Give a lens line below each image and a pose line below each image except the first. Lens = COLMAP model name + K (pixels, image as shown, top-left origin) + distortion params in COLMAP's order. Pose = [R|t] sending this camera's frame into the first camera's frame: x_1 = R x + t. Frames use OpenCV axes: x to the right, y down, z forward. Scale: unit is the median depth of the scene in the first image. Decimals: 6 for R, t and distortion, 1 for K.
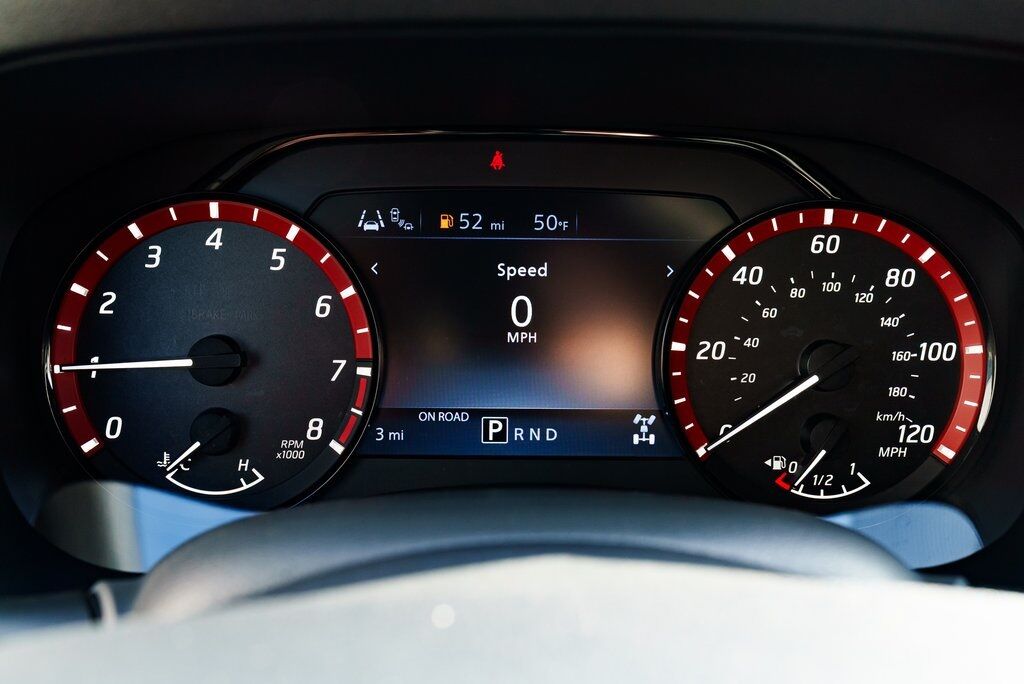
lens RADIAL K [[1326.3, 0, 519.2], [0, 1326.3, 343.6], [0, 0, 1]] dist [0.009169, 0.000000]
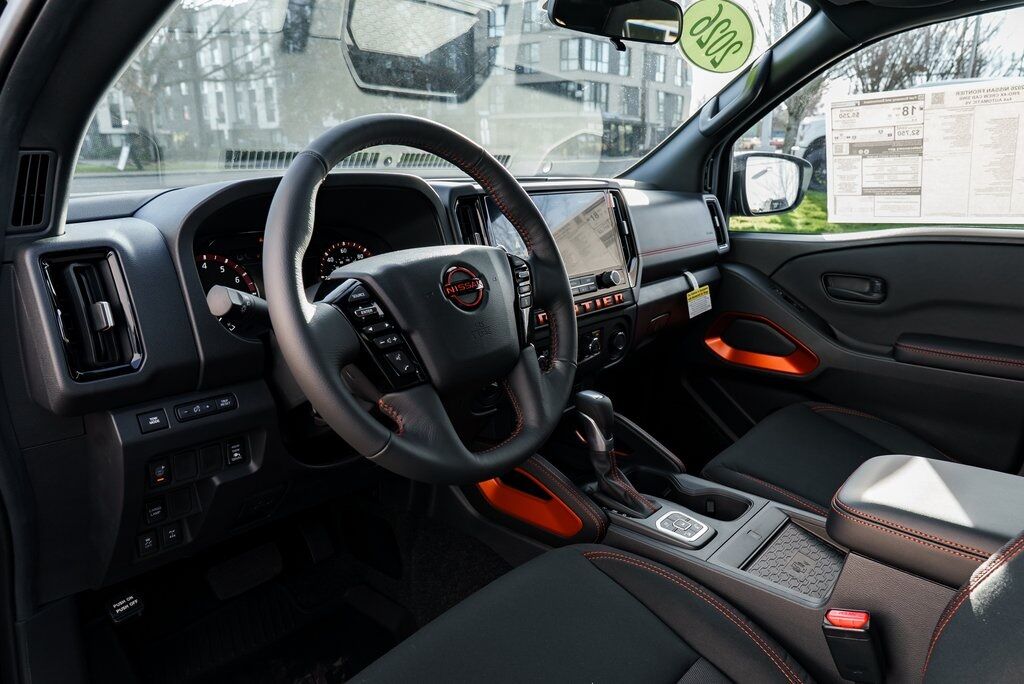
lens RADIAL K [[699.4, 0, 515.0], [0, 699.4, 351.1], [0, 0, 1]] dist [-0.025926, 0.017845]
pose [[0.656588, -0.204731, 0.725932, -1.098282], [0.291532, 0.956542, 0.006084, 0.379350], [-0.695630, 0.207638, 0.687740, -0.850152]]
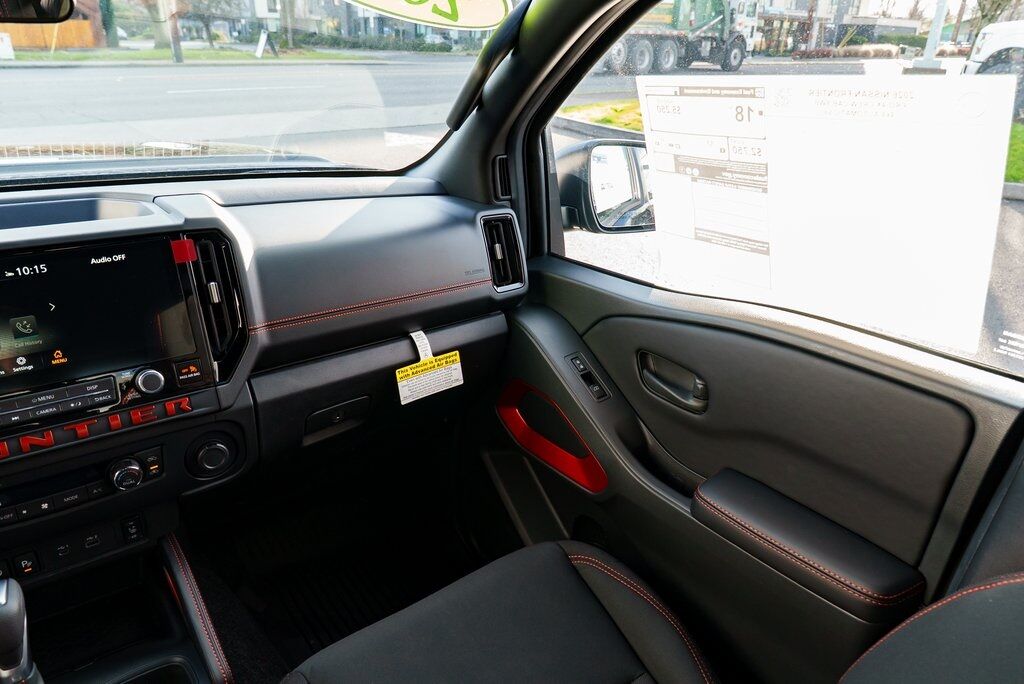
lens RADIAL K [[699.4, 0, 513.8], [0, 699.4, 348.5], [0, 0, 1]] dist [-0.025926, 0.017845]
pose [[0.798885, -0.219044, 0.560181, 0.947905], [0.205790, 0.974664, 0.087637, 0.190152], [-0.565184, 0.045268, 0.823722, -1.268565]]
